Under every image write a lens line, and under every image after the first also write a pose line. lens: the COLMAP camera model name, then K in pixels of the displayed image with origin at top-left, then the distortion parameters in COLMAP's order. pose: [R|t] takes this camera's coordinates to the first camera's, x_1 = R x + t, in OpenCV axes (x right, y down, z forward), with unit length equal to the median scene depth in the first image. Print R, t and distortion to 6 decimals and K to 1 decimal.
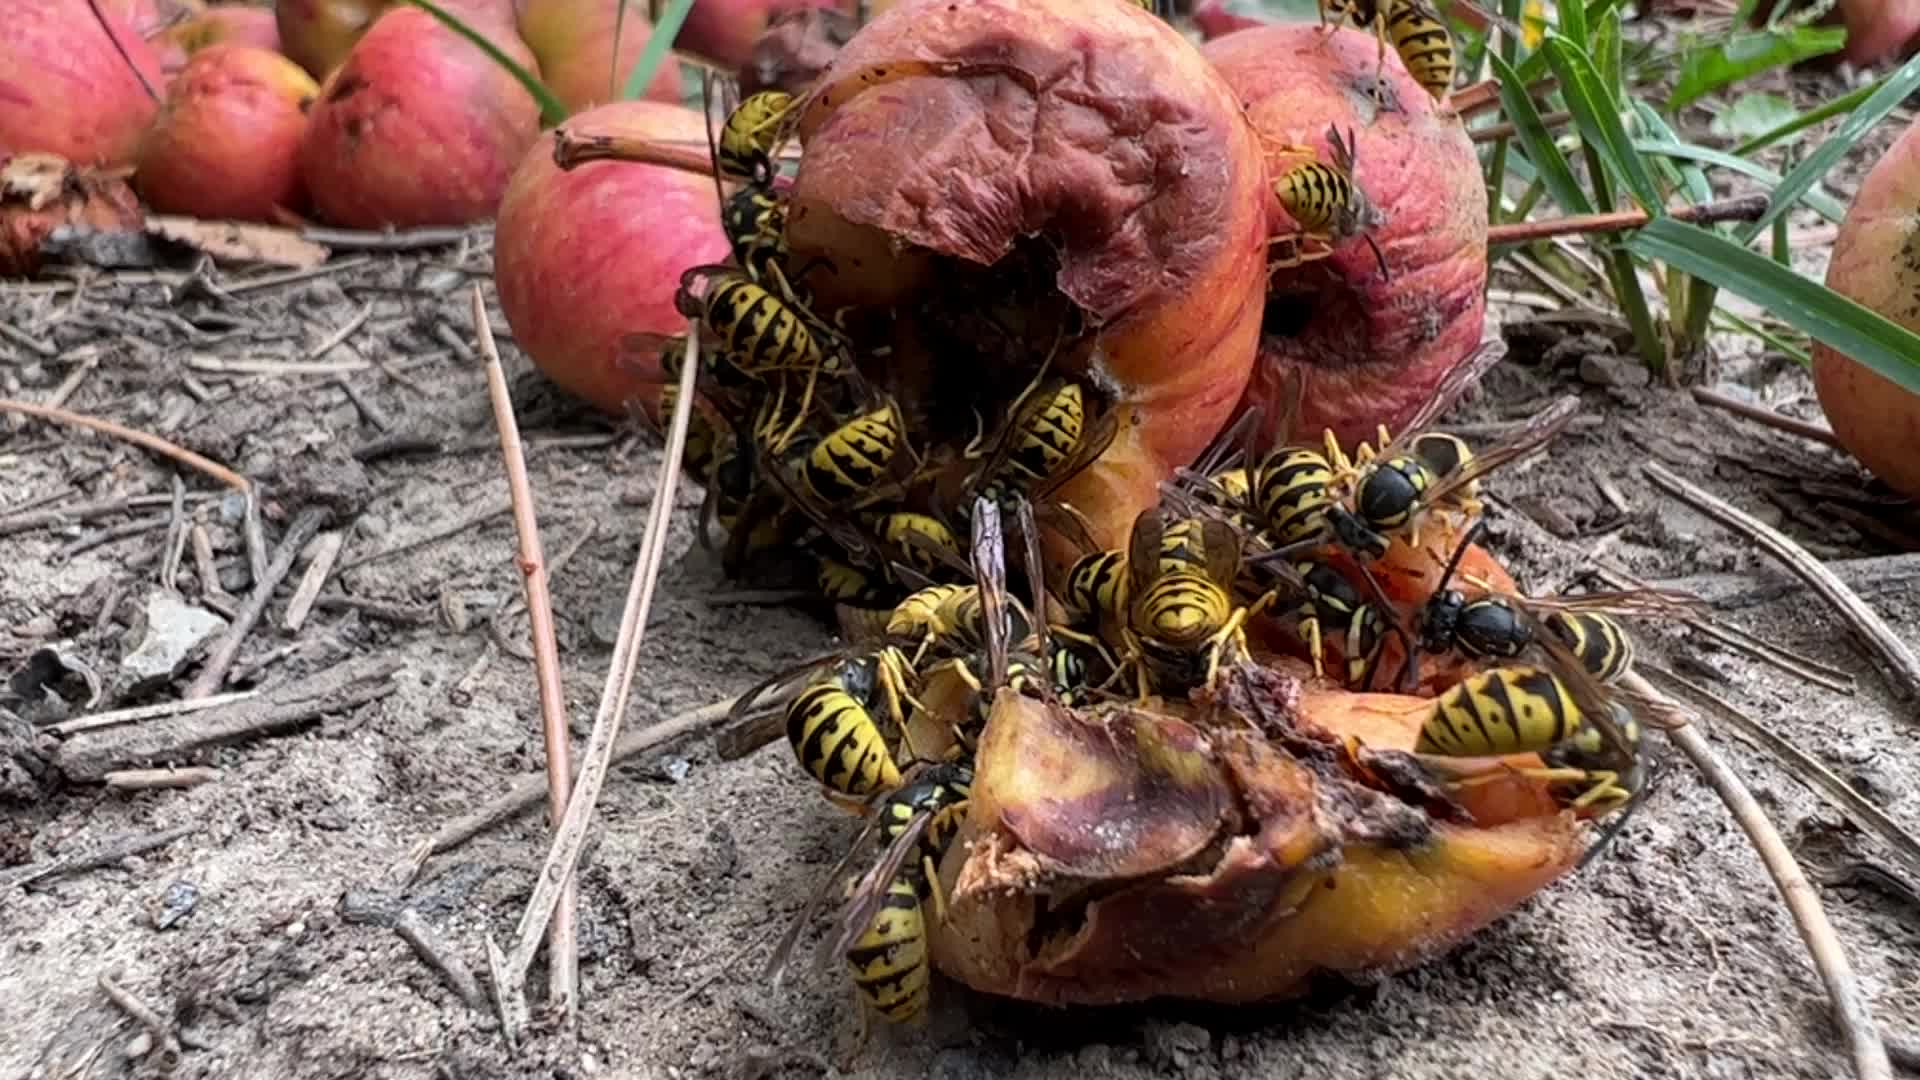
lens RADIAL K [[1697.9, 0, 960.0], [0, 1697.9, 540.0], [0, 0, 1]] dist [-0.014659, 0.001323]
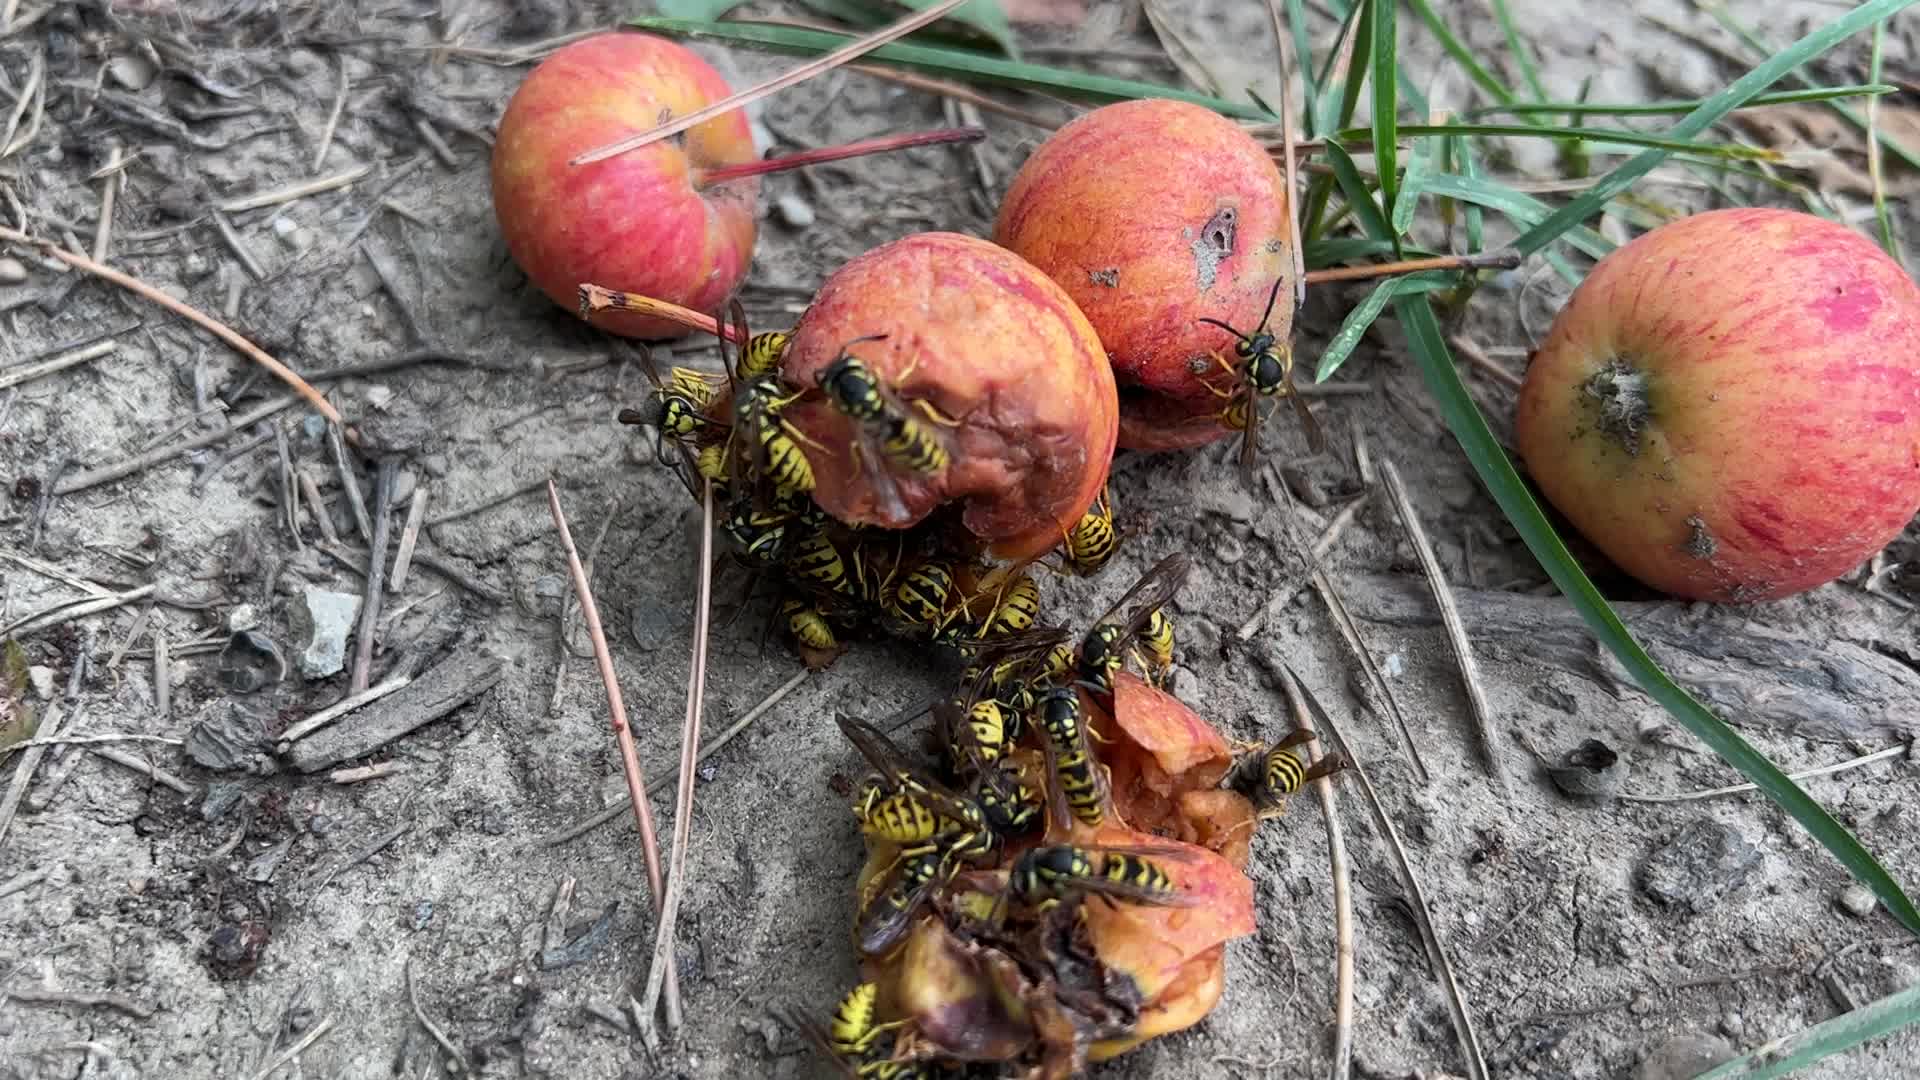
lens RADIAL K [[1765.4, 0, 965.8], [0, 1765.4, 526.3], [0, 0, 1]] dist [0.109541, -0.424626]
pose [[0.996499, 0.014986, 0.082248, -0.066152], [-0.055810, 0.851736, 0.520991, -0.953490], [-0.062246, -0.523757, 0.849590, -0.301869]]
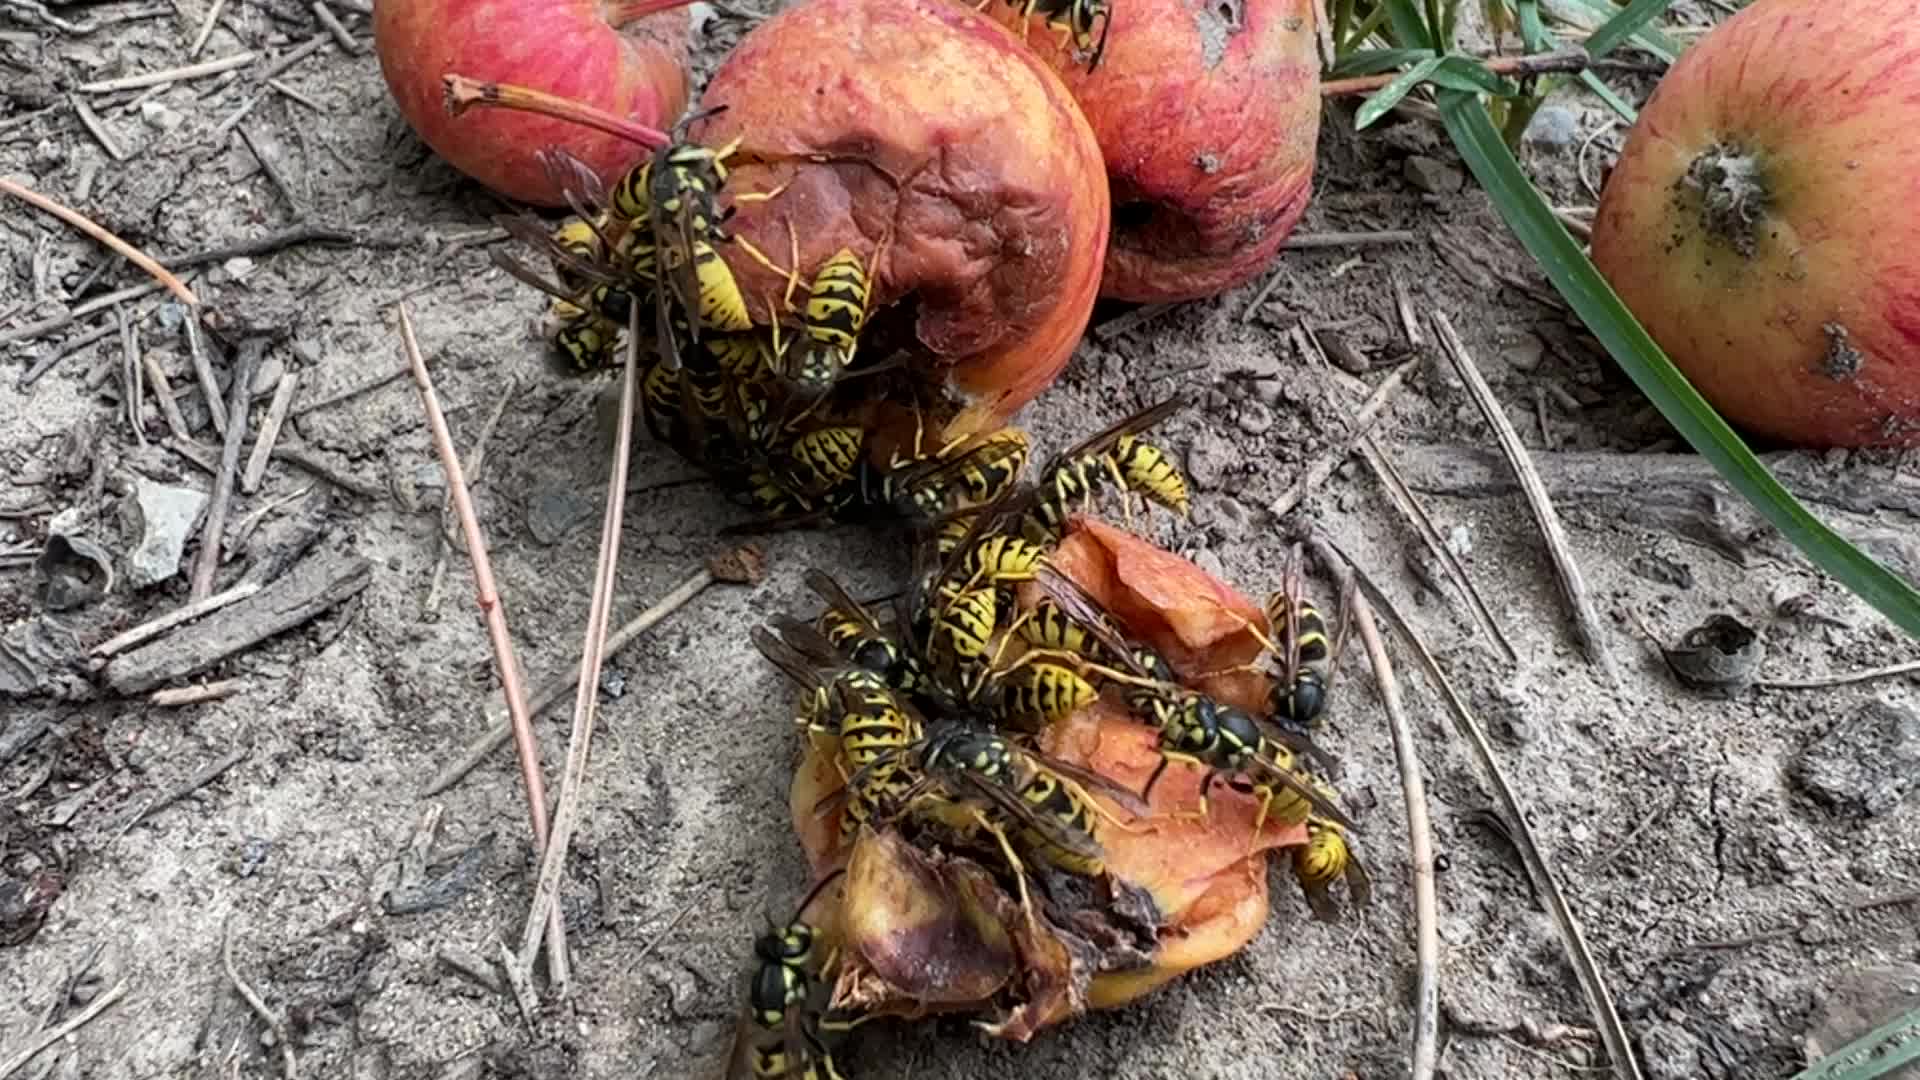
lens RADIAL K [[1702.1, 0, 958.3], [0, 1702.1, 528.2], [0, 0, 1]] dist [-0.003870, -0.008842]
pose [[0.998177, -0.010021, 0.059508, 0.016298], [-0.018764, 0.885693, 0.463892, -0.579200], [-0.057355, -0.464163, 0.883891, -0.090774]]
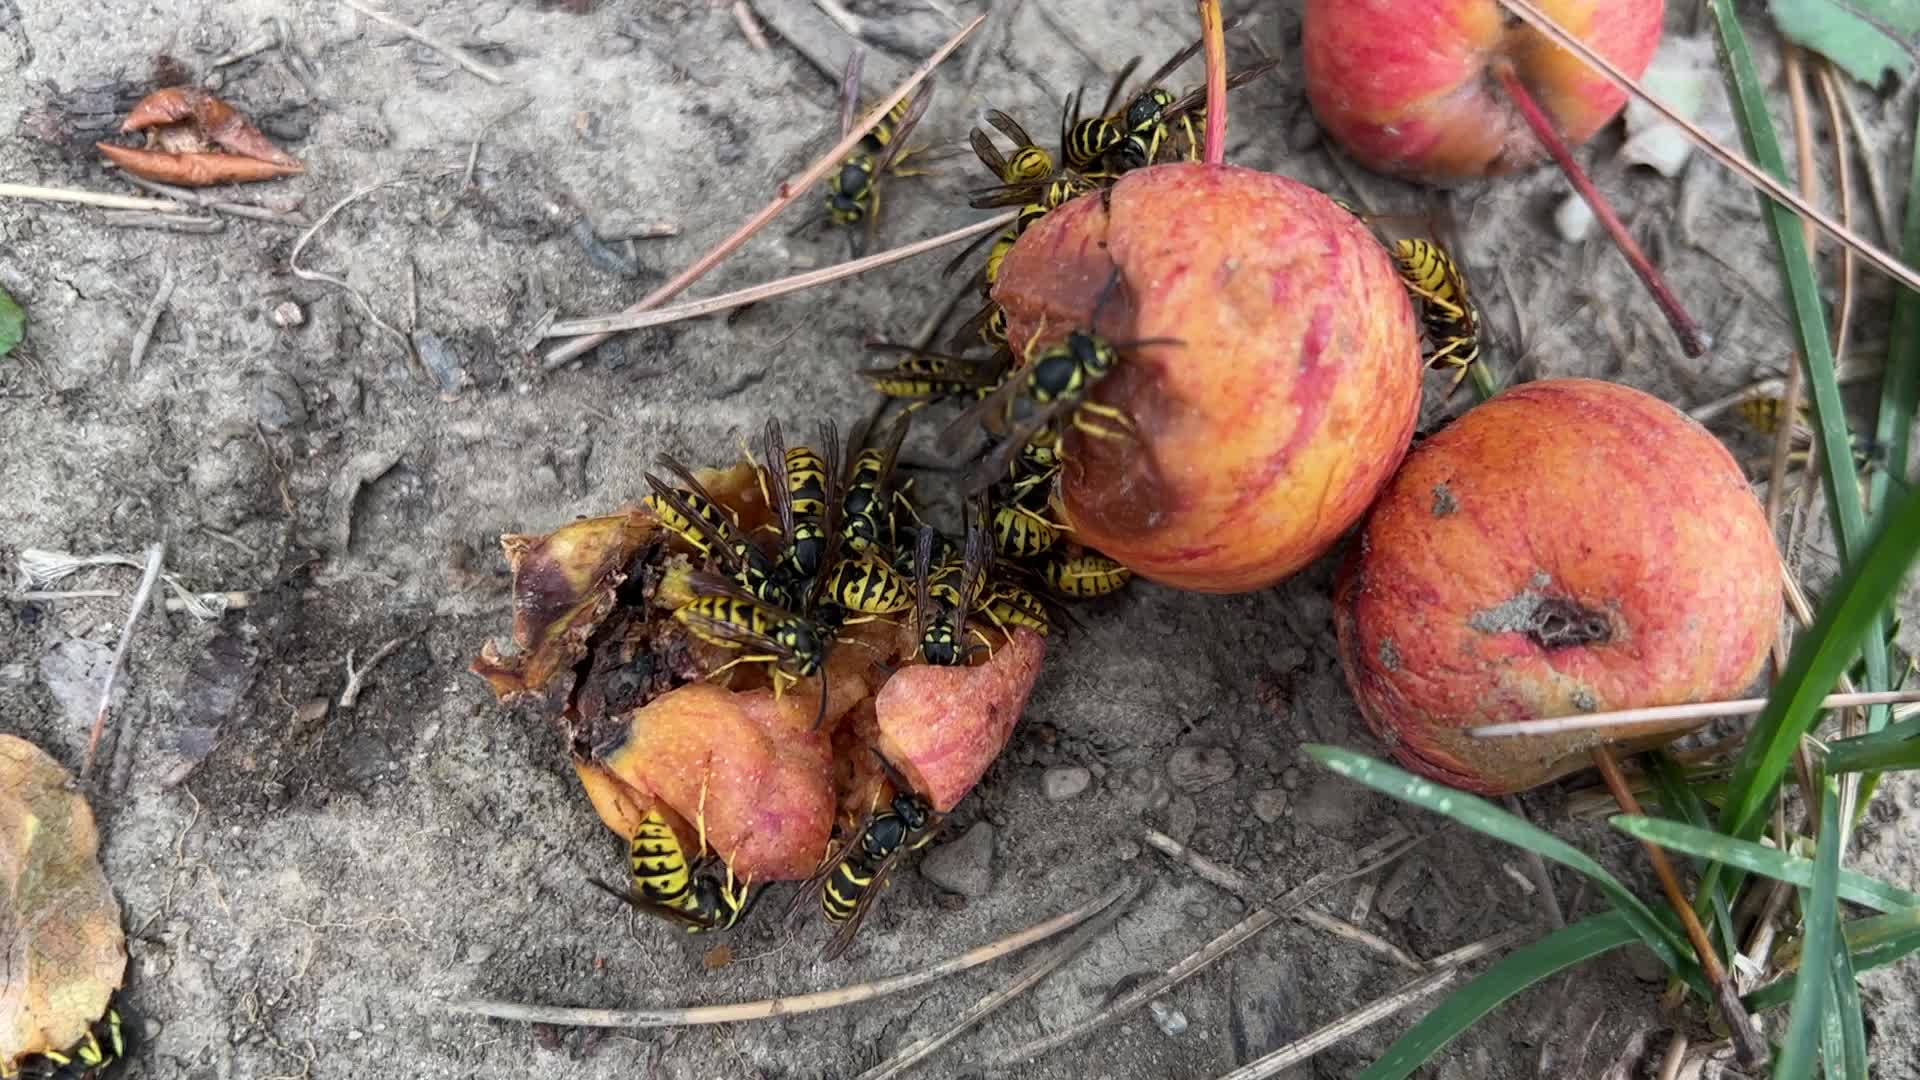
lens RADIAL K [[1765.4, 0, 965.8], [0, 1765.4, 526.3], [0, 0, 1]] dist [0.109541, -0.424626]
pose [[0.279579, 0.931282, -0.233557, 0.419096], [-0.494234, 0.348147, 0.796572, -1.158424], [0.823145, -0.107273, 0.557606, 0.192838]]
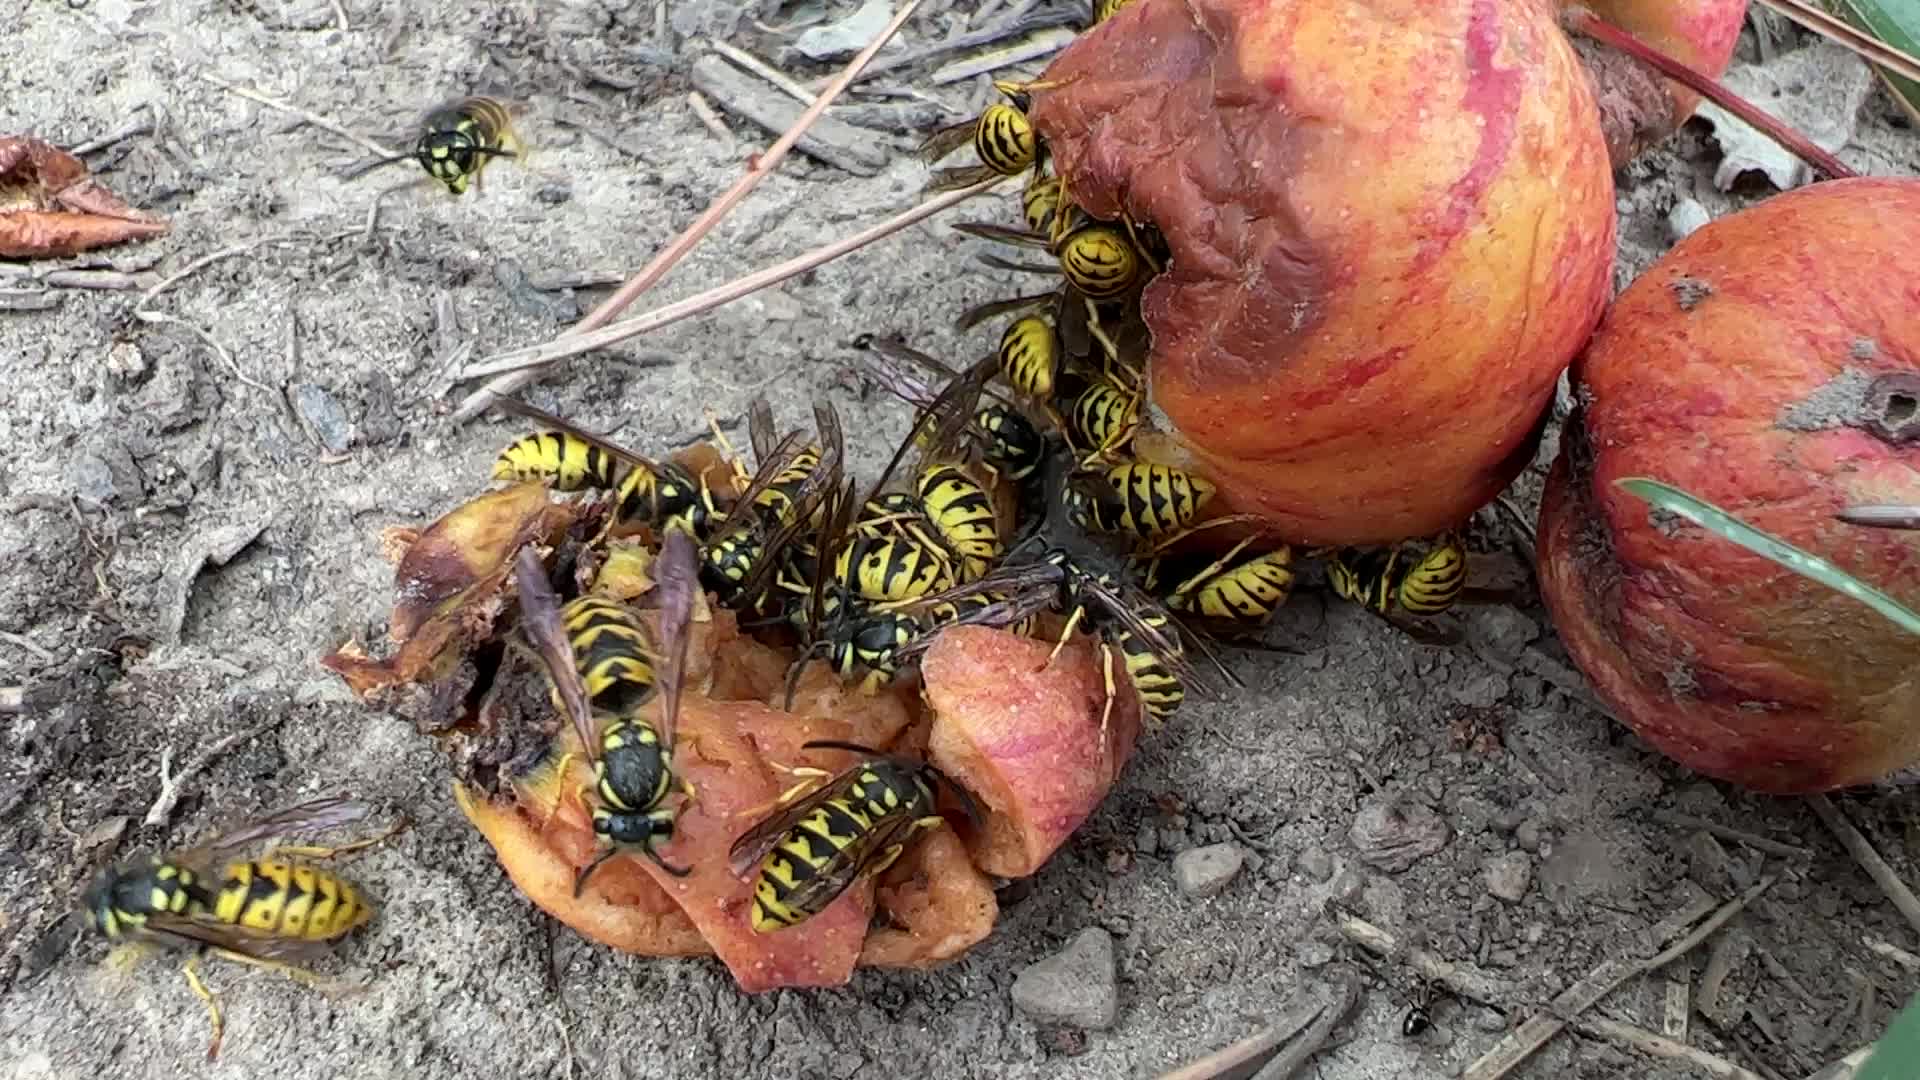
lens RADIAL K [[1702.1, 0, 958.3], [0, 1702.1, 528.2], [0, 0, 1]] dist [-0.003870, -0.008842]
pose [[0.364715, 0.747415, -0.555296, 0.644594], [-0.445776, 0.663747, 0.600603, -0.580622], [0.817476, 0.028489, 0.575258, 0.387072]]
